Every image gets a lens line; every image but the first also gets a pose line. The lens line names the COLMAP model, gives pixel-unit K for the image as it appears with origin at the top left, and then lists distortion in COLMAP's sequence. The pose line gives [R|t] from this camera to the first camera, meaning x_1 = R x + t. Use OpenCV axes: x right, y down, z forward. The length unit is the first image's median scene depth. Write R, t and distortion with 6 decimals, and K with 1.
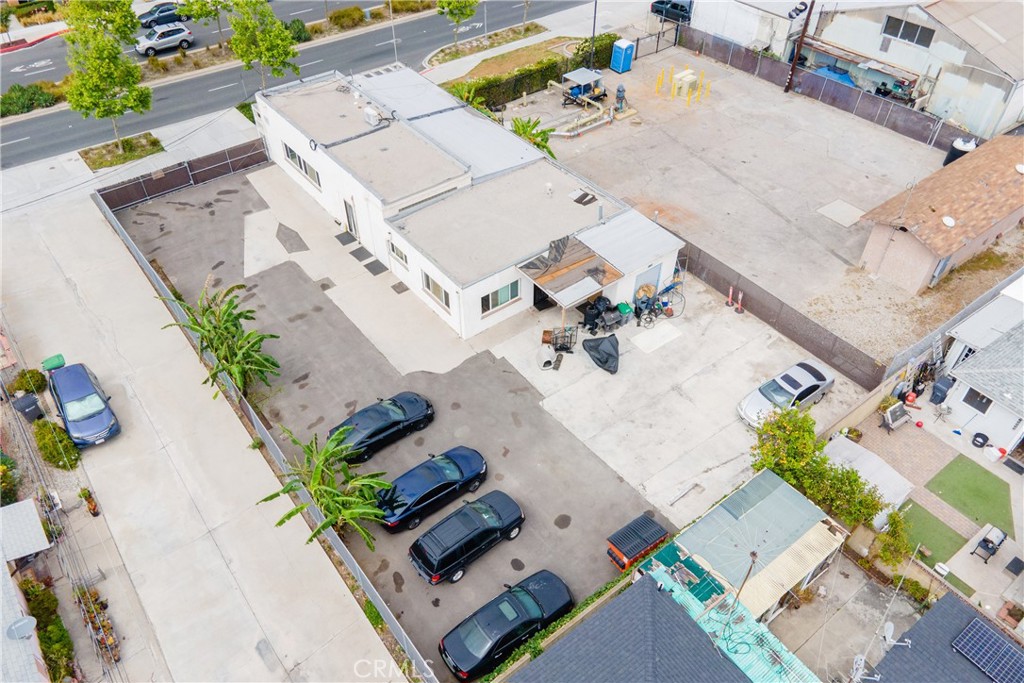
lens RADIAL K [[750.5, 0, 510.3], [0, 750.5, 342.2], [0, 0, 1]] dist [0.012178, 0.048820]
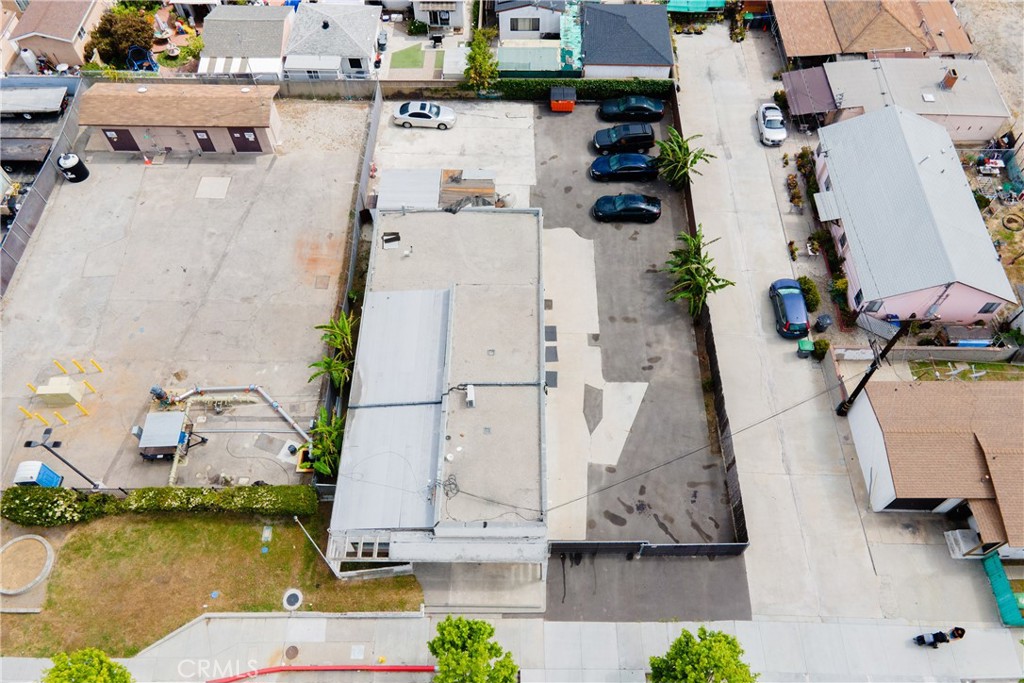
lens RADIAL K [[750.5, 0, 512.2], [0, 750.5, 345.8], [0, 0, 1]] dist [0.012178, 0.048820]
pose [[-0.786083, -0.515282, 0.341404, -0.546068], [0.432408, -0.063735, 0.899423, -1.185676], [-0.441697, 0.854647, 0.272913, 0.727419]]
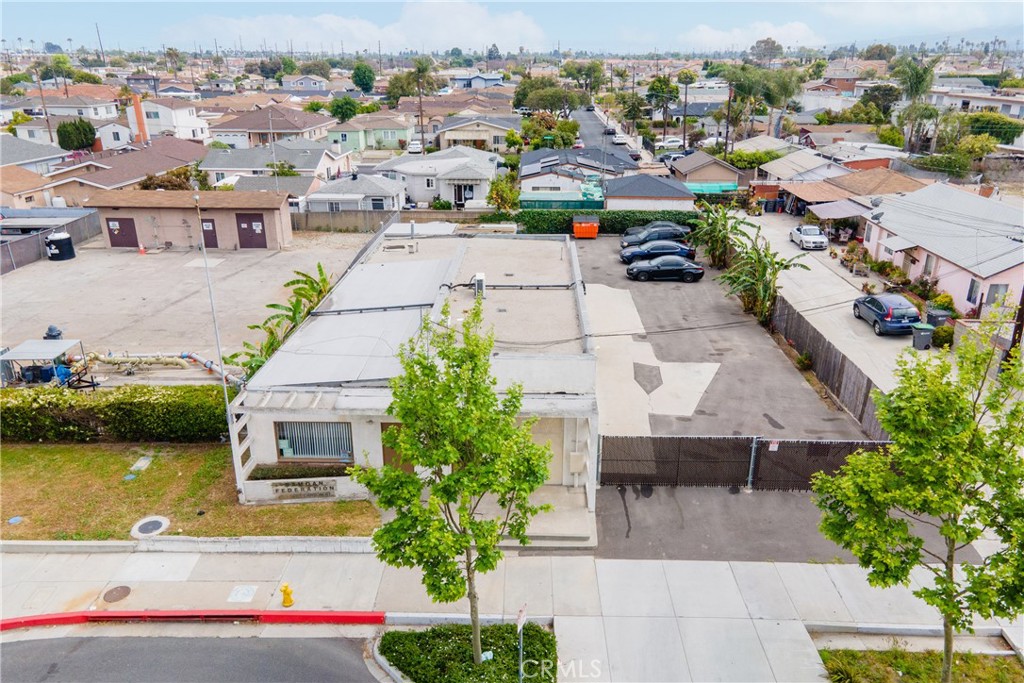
lens RADIAL K [[750.5, 0, 511.8], [0, 750.5, 348.3], [0, 0, 1]] dist [0.012178, 0.048820]
pose [[-0.770868, -0.226032, 0.595544, -0.663866], [0.440923, 0.485411, 0.754959, -0.822417], [-0.459728, 0.844563, -0.274525, 1.312984]]
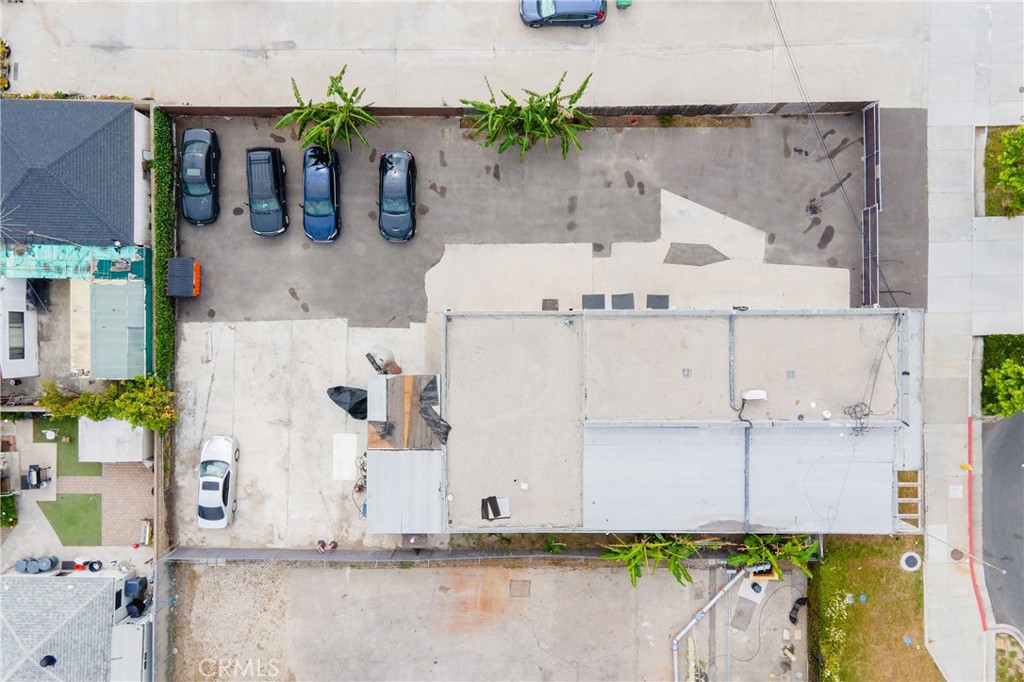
lens RADIAL K [[799.3, 0, 510.7], [0, 799.3, 339.1], [0, 0, 1]] dist [0.019565, 0.032881]
pose [[-0.607440, 0.794125, 0.019539, -0.097691], [-0.534719, -0.426958, 0.729234, -0.820637], [0.587445, 0.432518, 0.683986, 0.252143]]
